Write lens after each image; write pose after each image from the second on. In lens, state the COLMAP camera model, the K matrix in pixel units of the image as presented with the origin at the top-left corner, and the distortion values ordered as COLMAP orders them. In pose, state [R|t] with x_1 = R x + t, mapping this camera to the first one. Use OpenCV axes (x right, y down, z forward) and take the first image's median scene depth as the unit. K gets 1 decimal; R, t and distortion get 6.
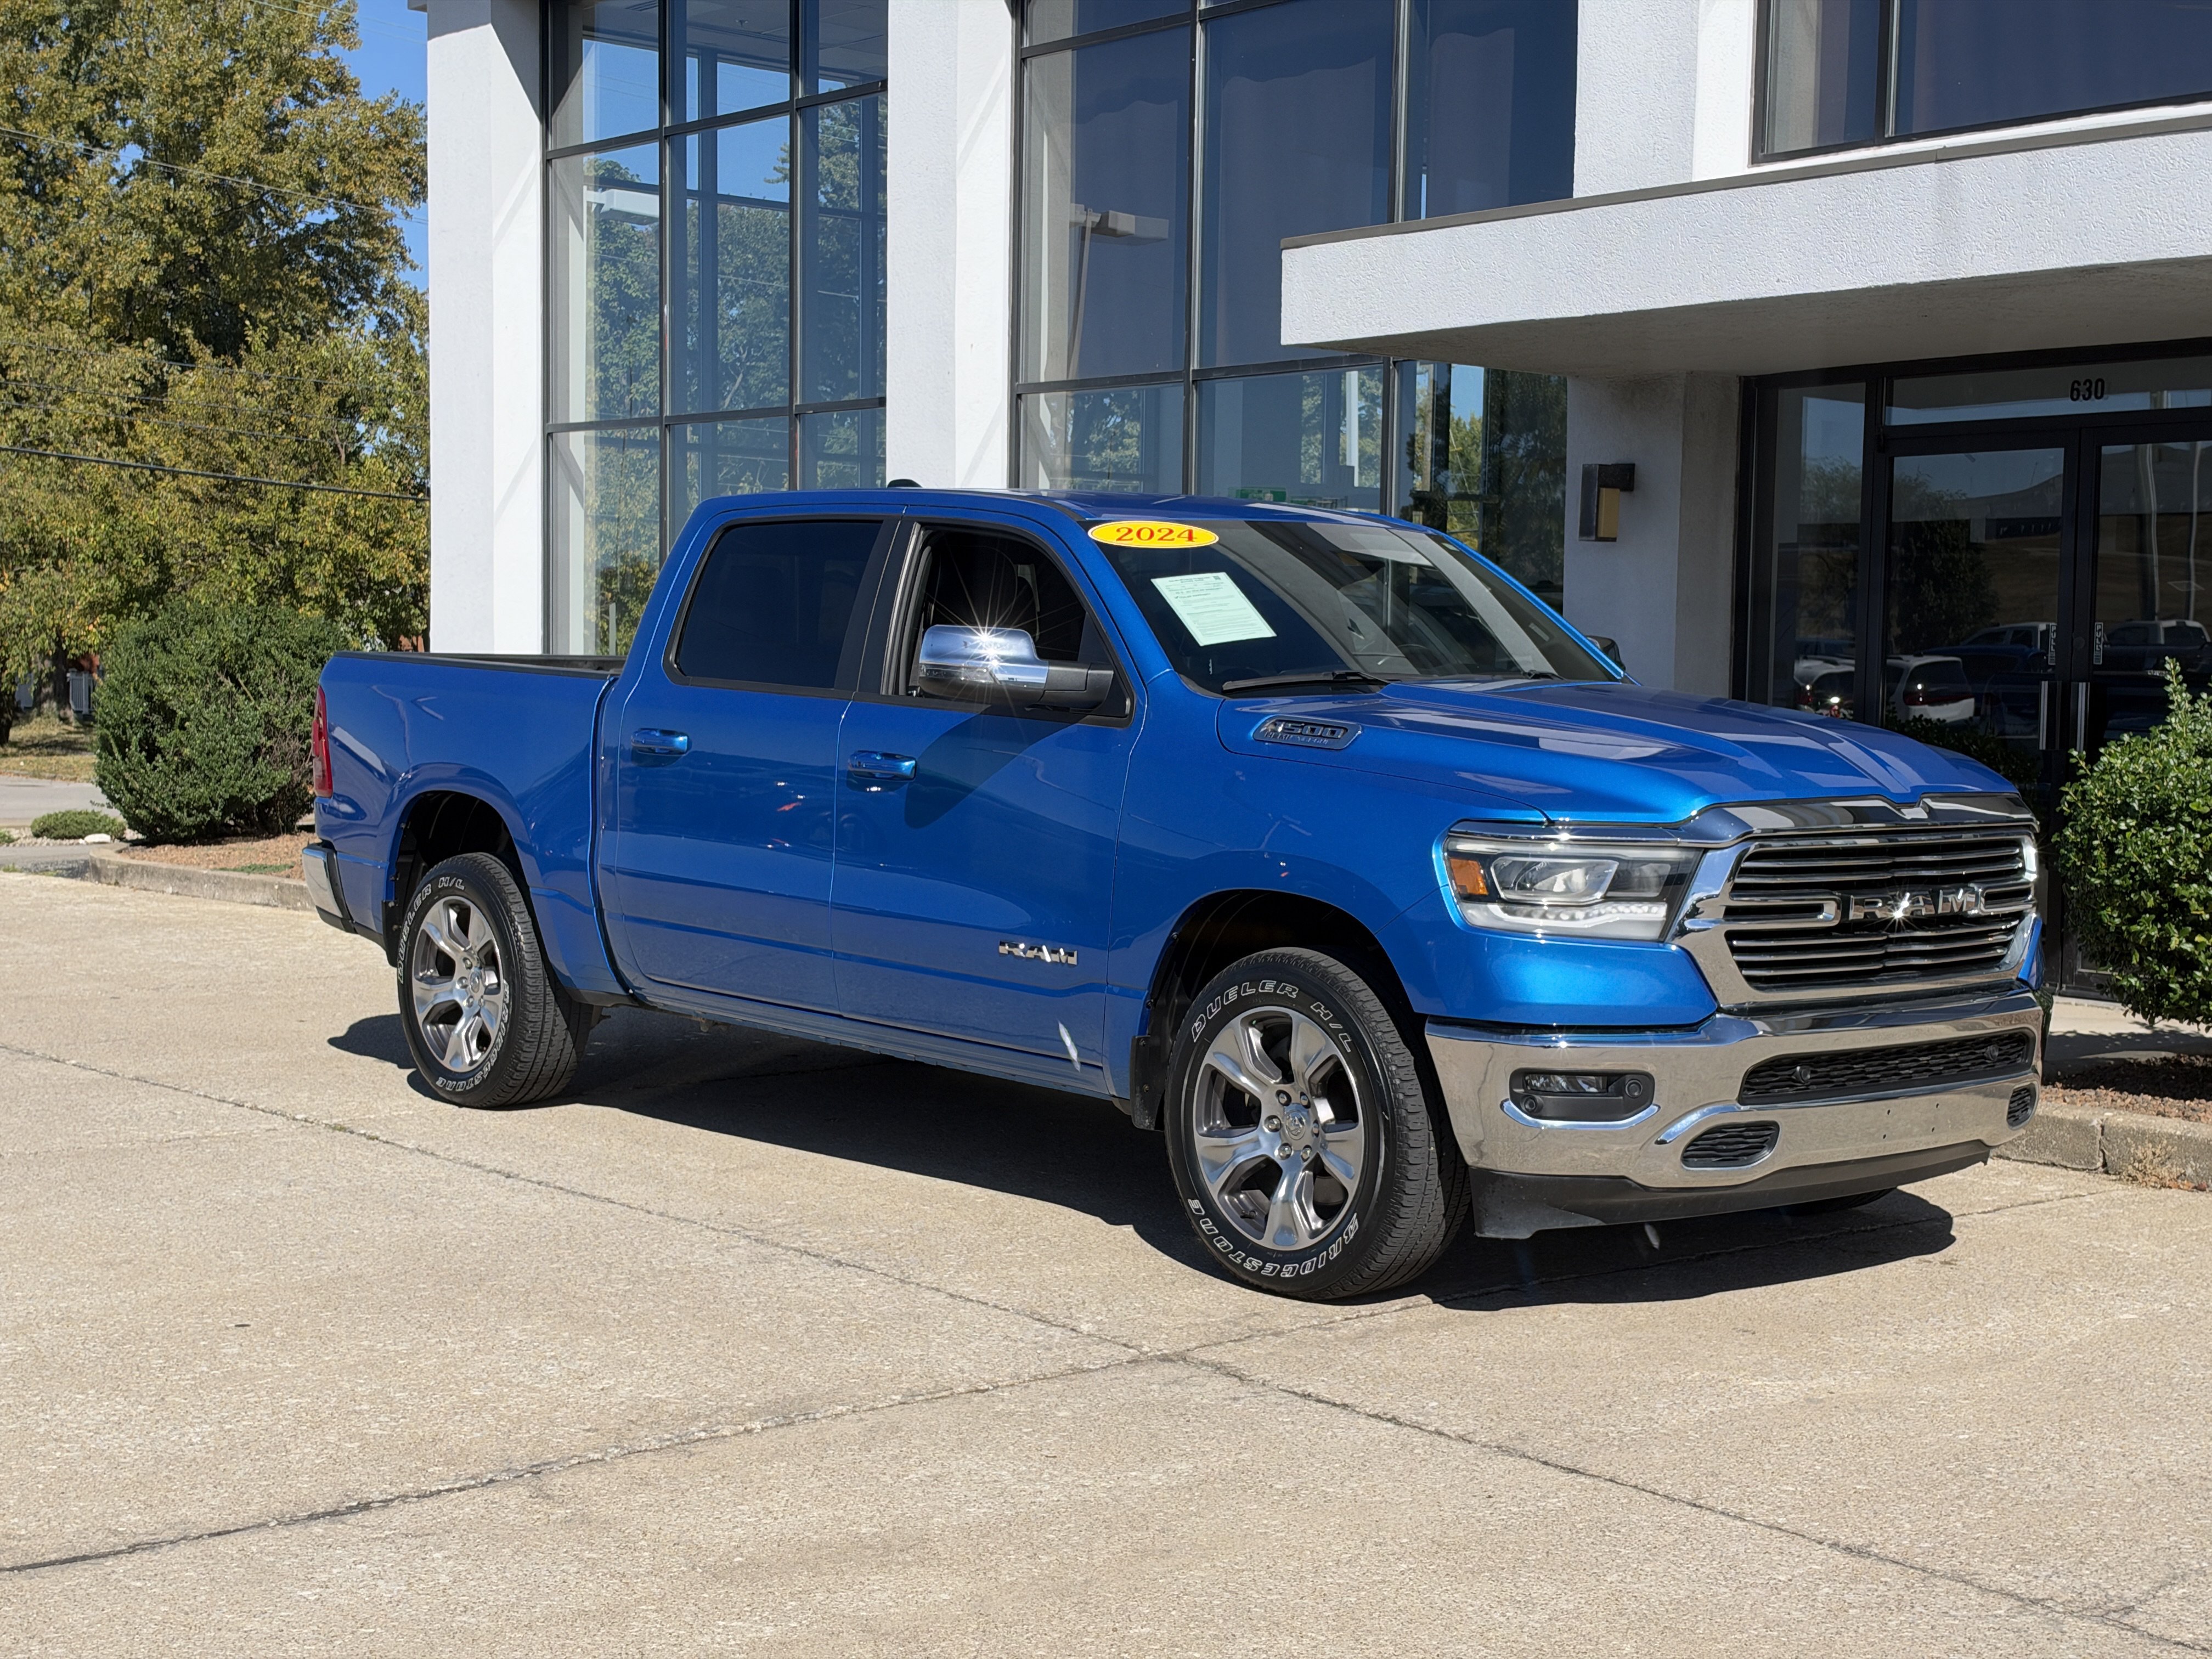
lens RADIAL K [[3134.9, 0, 1124.7], [0, 3134.9, 816.9], [0, 0, 1]] dist [0.149732, 0.000000]
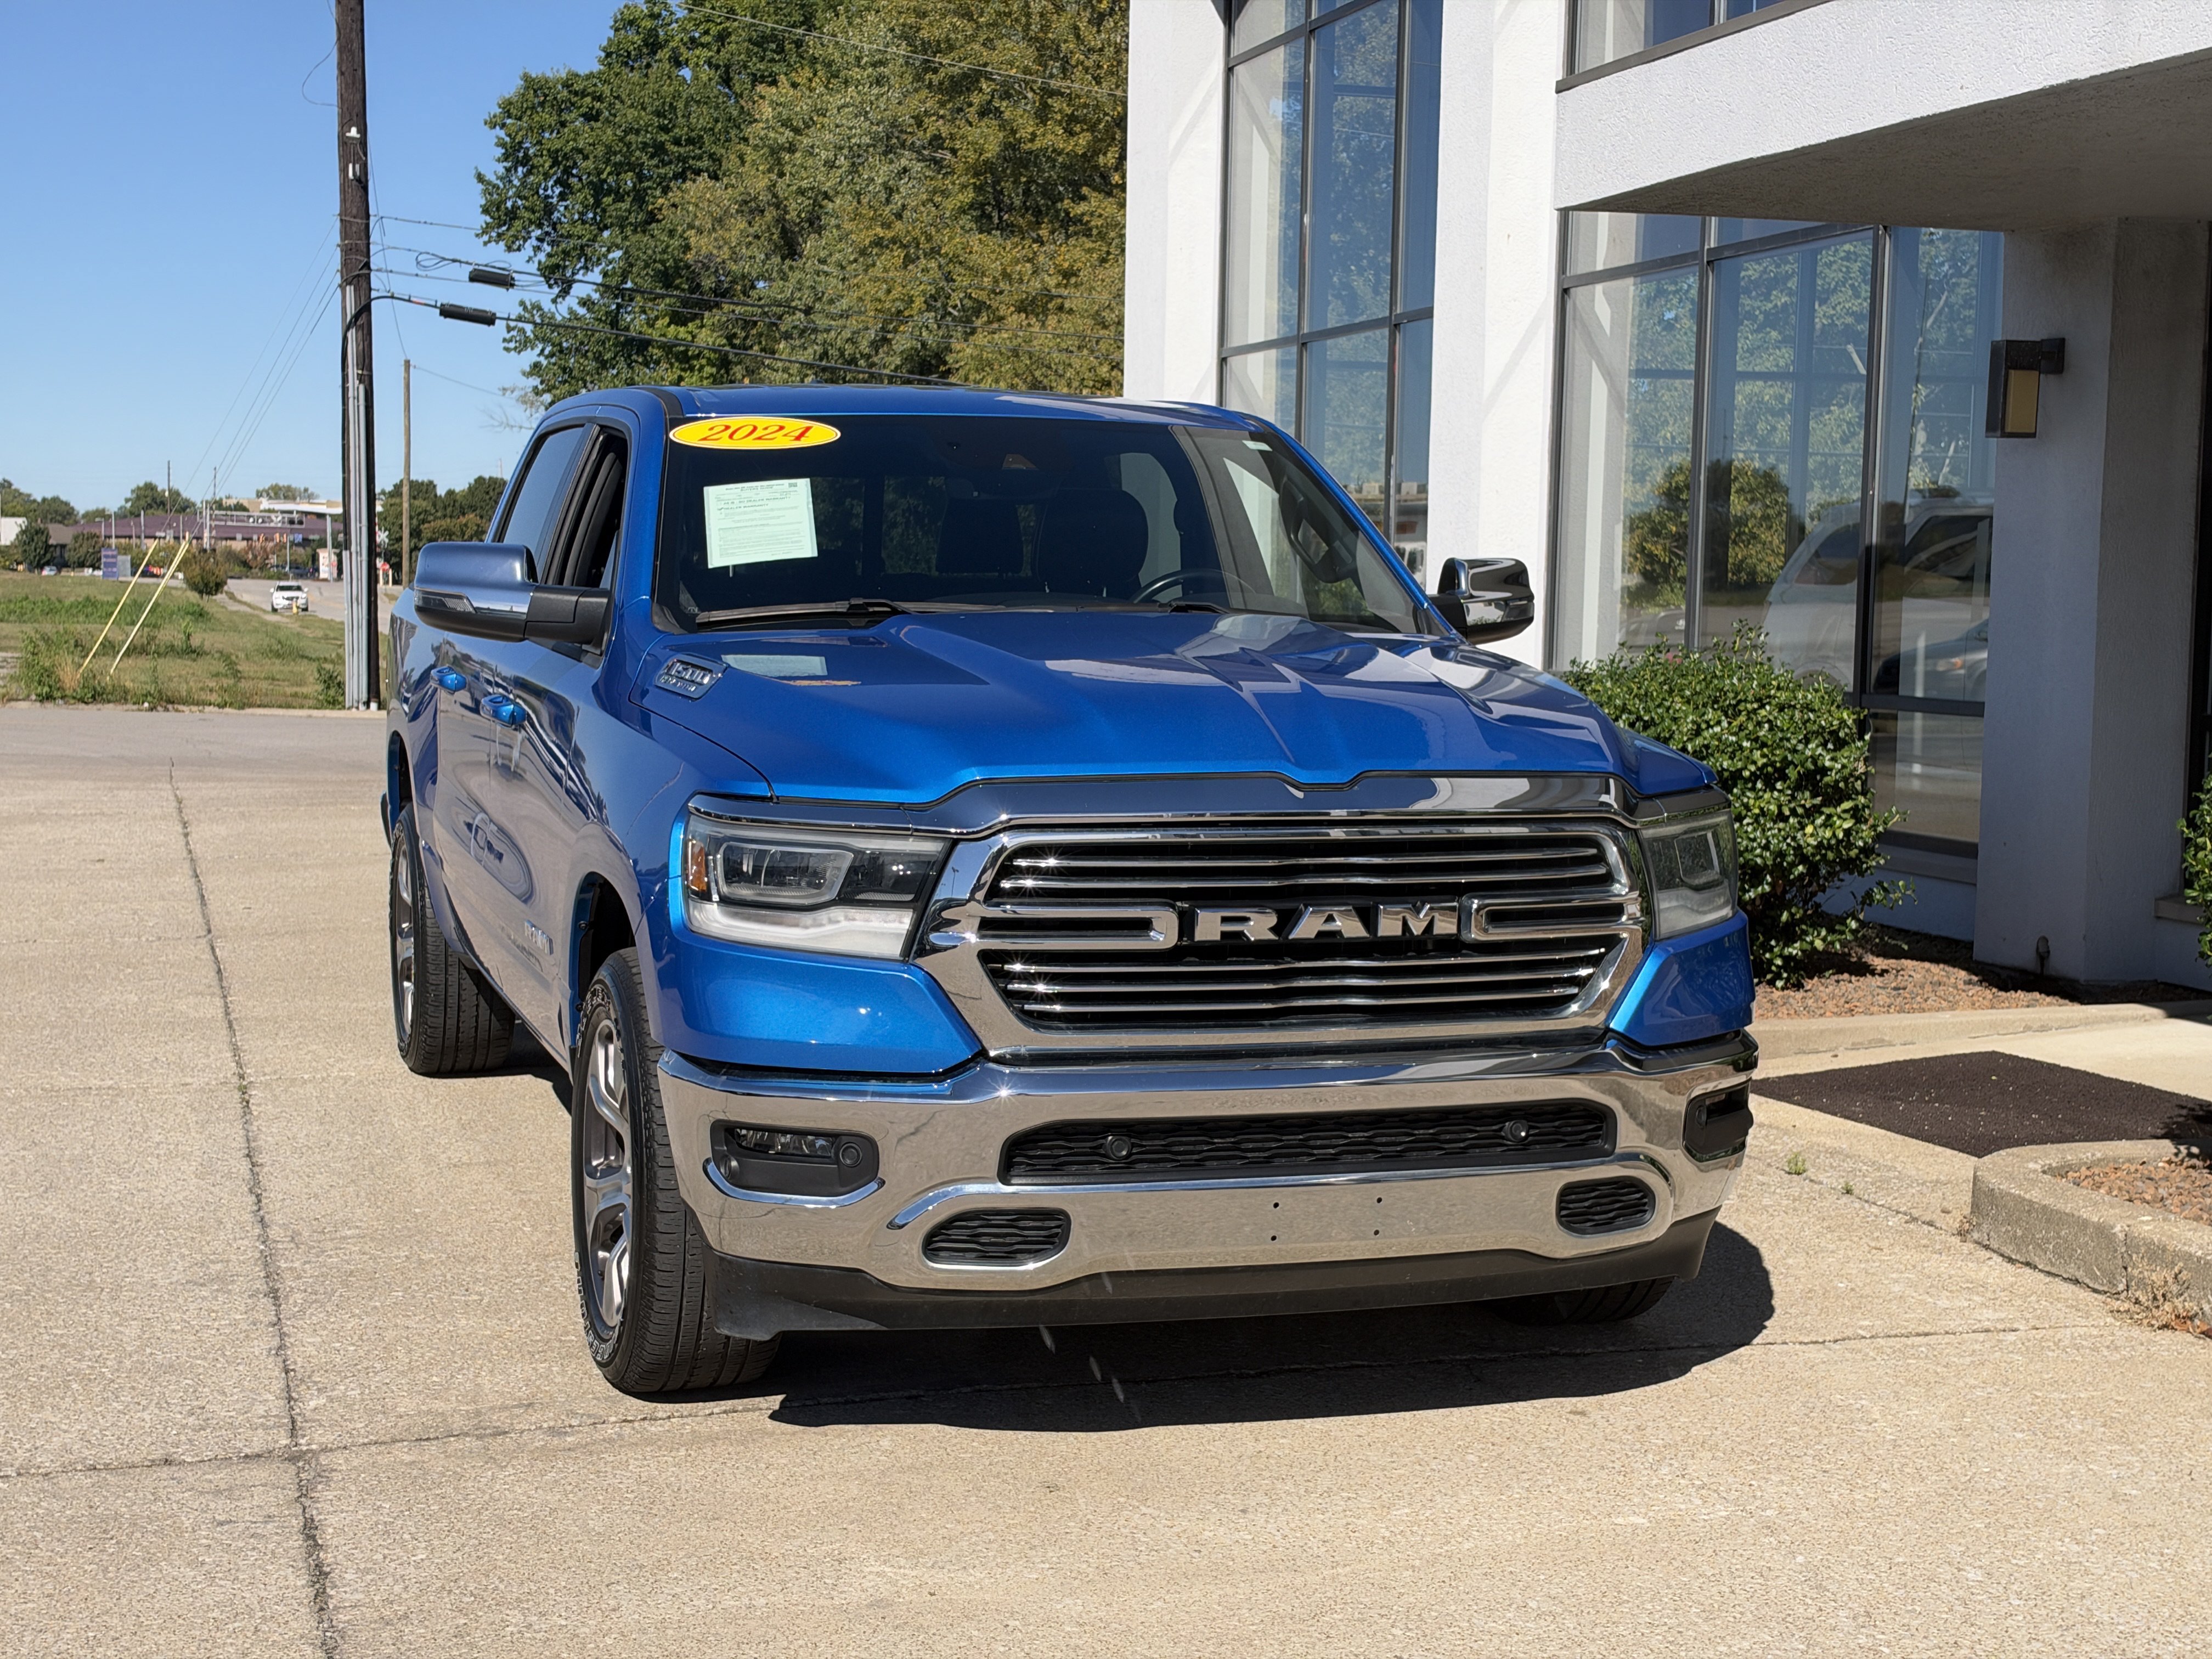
lens RADIAL K [[3134.9, 0, 1100.6], [0, 3134.9, 843.2], [0, 0, 1]] dist [0.149732, 0.000000]
pose [[0.919725, 0.029834, -0.391427, 0.463210], [-0.018857, 0.999314, 0.031860, -0.011857], [0.392110, -0.021922, 0.919657, 0.306257]]
